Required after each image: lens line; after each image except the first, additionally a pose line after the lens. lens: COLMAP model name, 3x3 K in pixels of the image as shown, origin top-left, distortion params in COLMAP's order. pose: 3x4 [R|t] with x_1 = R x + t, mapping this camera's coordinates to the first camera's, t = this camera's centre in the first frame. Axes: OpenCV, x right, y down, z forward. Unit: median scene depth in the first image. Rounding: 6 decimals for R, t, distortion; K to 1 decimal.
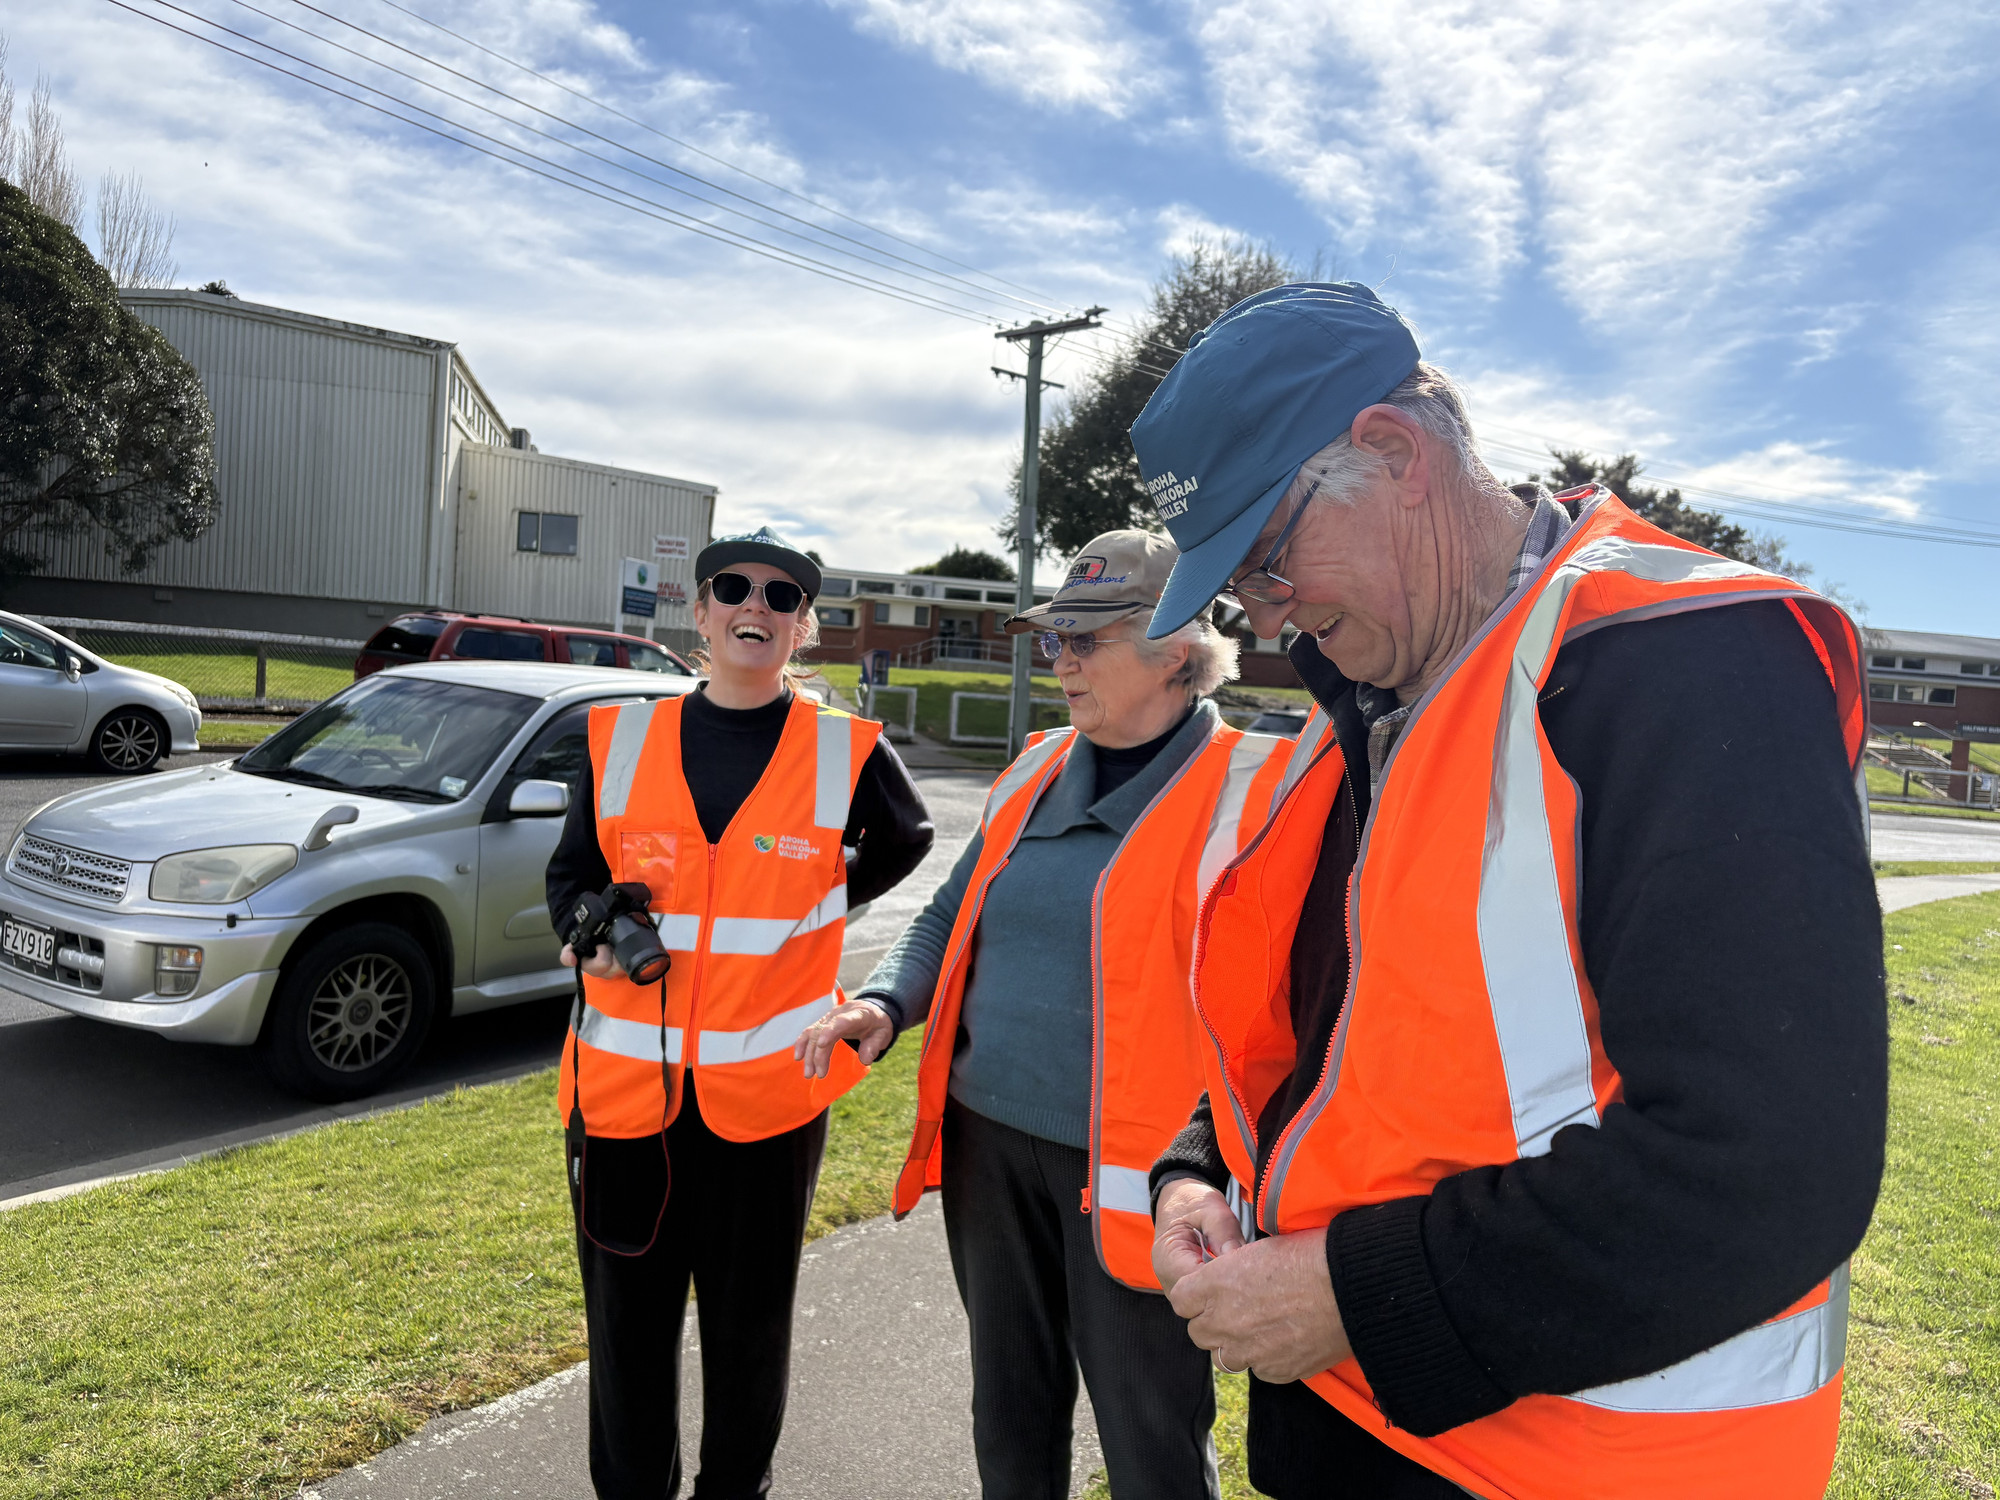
lens RADIAL K [[1504.9, 0, 1000.2], [0, 1504.9, 749.4], [0, 0, 1]] dist [0.058141, -0.055230]
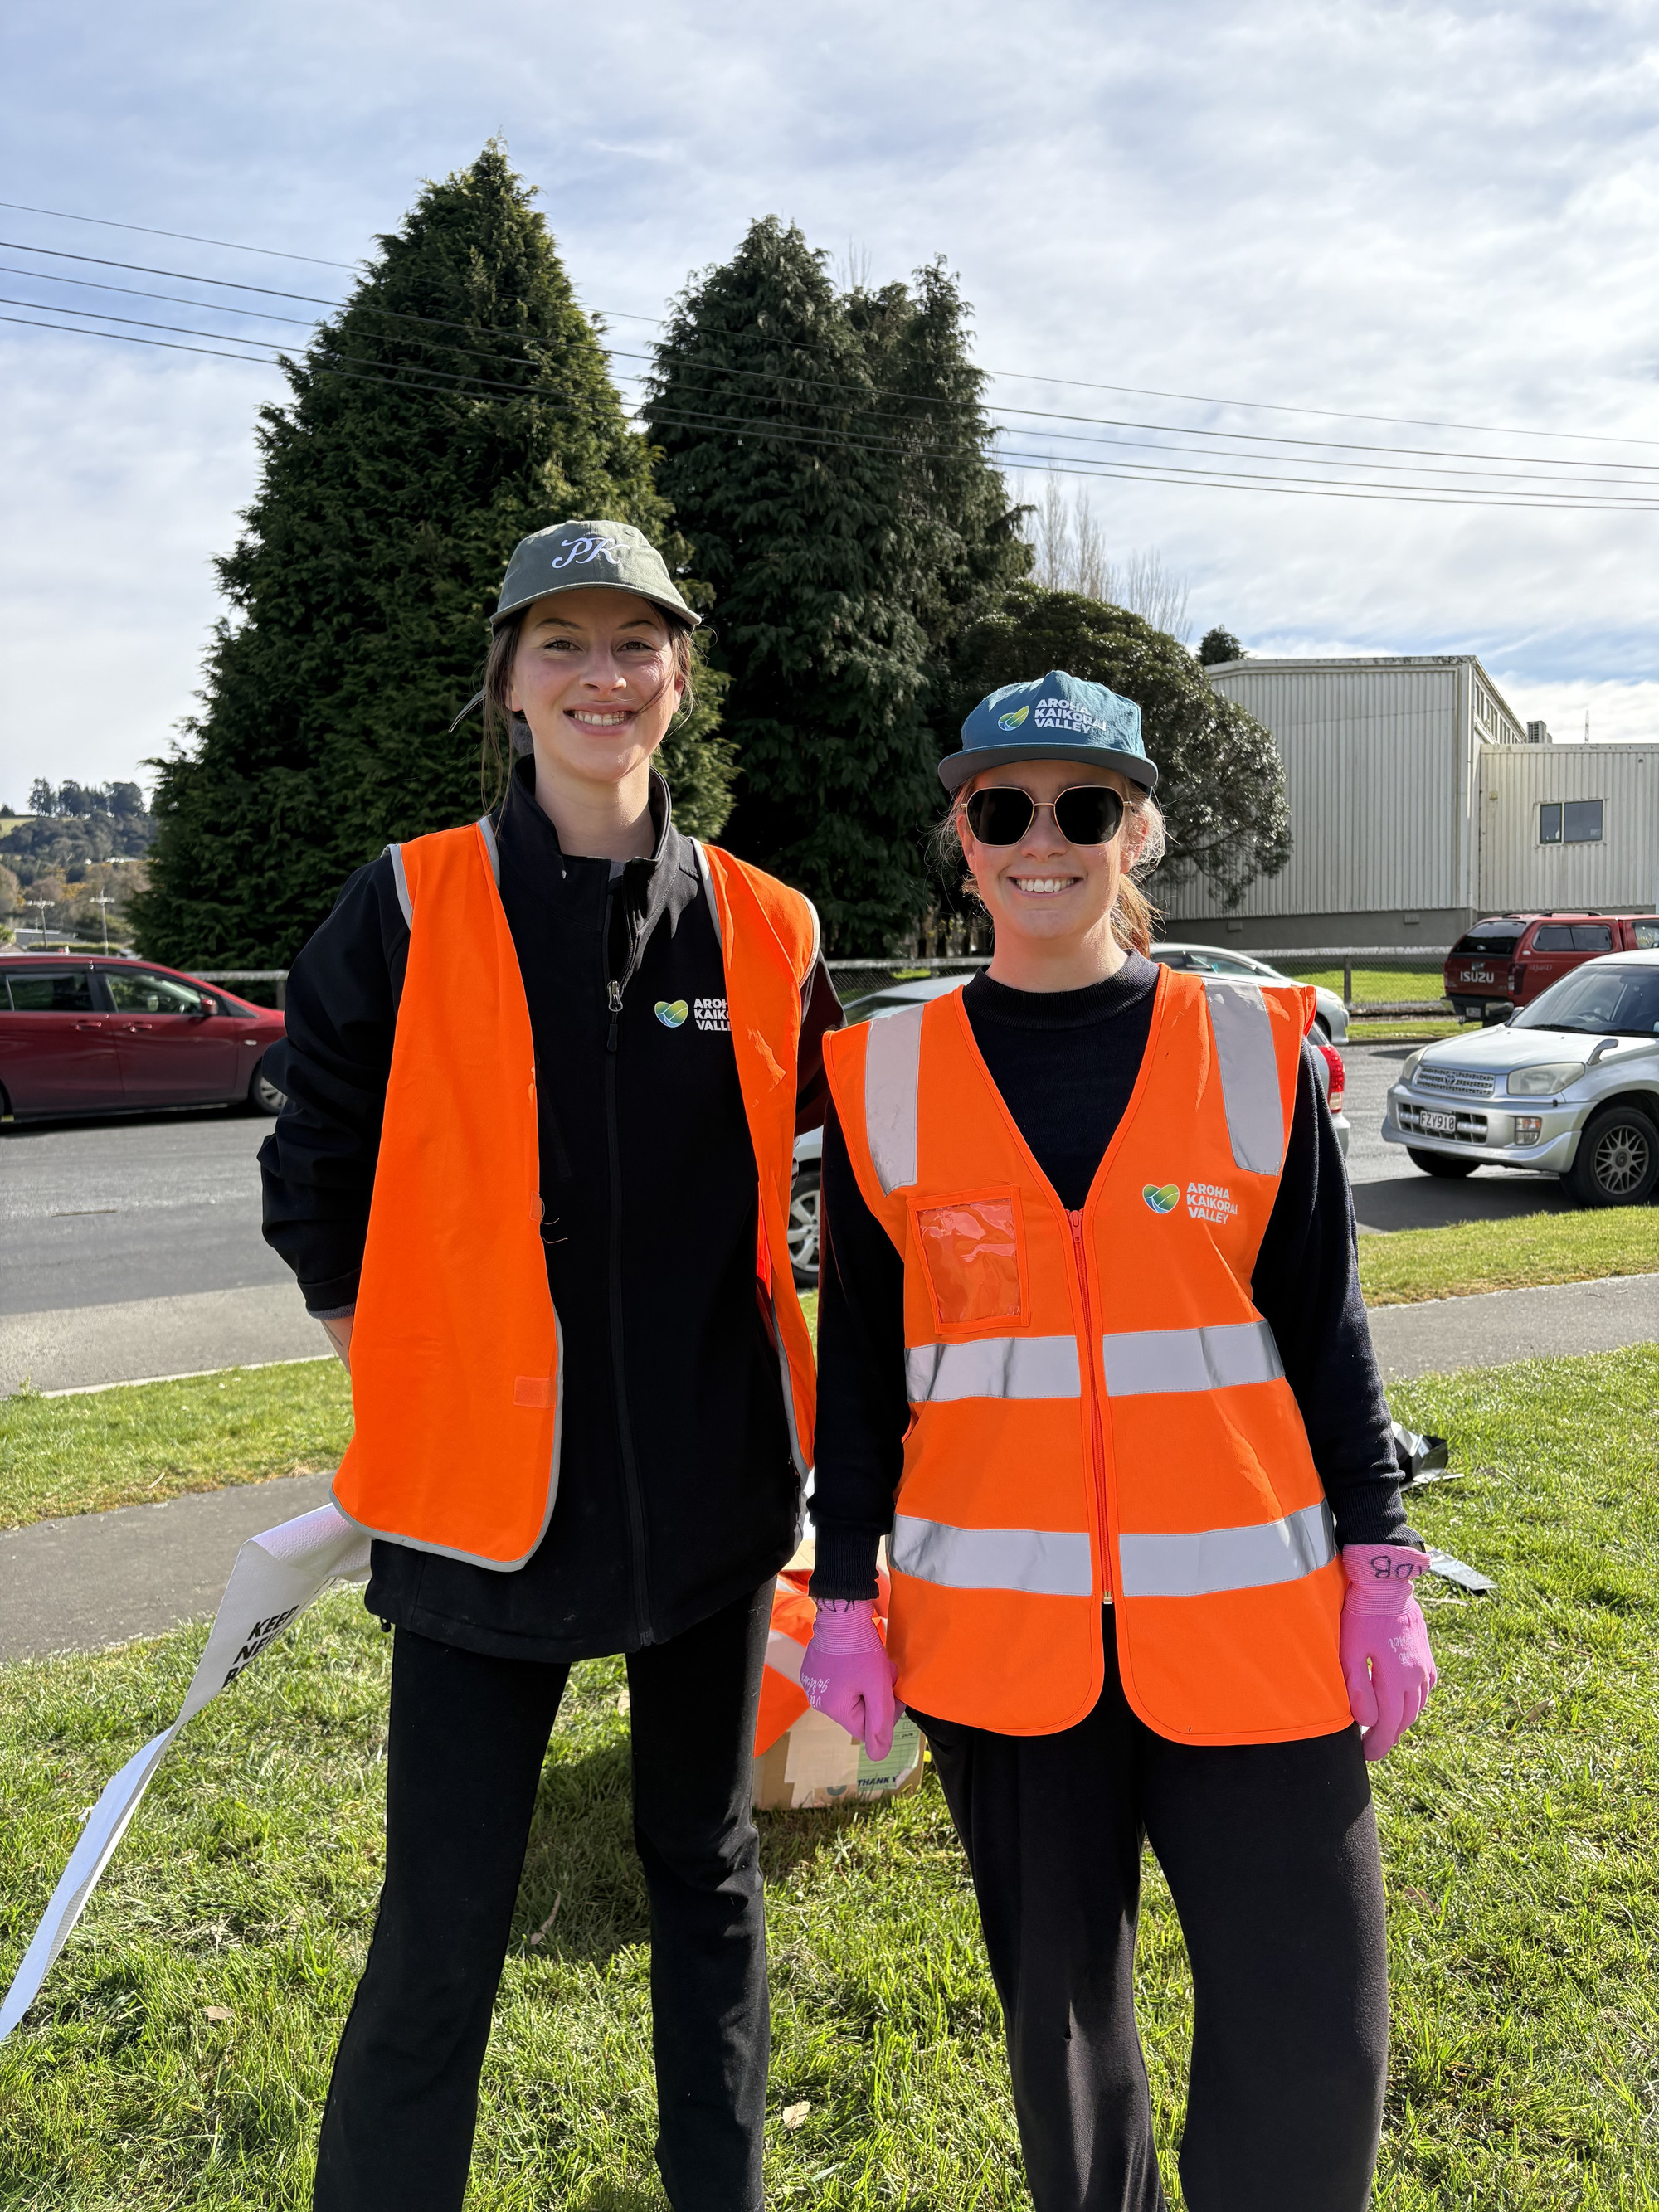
lens RADIAL K [[1664.6, 0, 891.6], [0, 1664.6, 1104.4], [0, 0, 1]] dist [0.058141, -0.055230]
pose [[0.793507, -0.039503, -0.607277, 0.019580], [0.057429, 0.998298, 0.010102, 0.010996], [0.605845, -0.042891, 0.794426, -0.247807]]
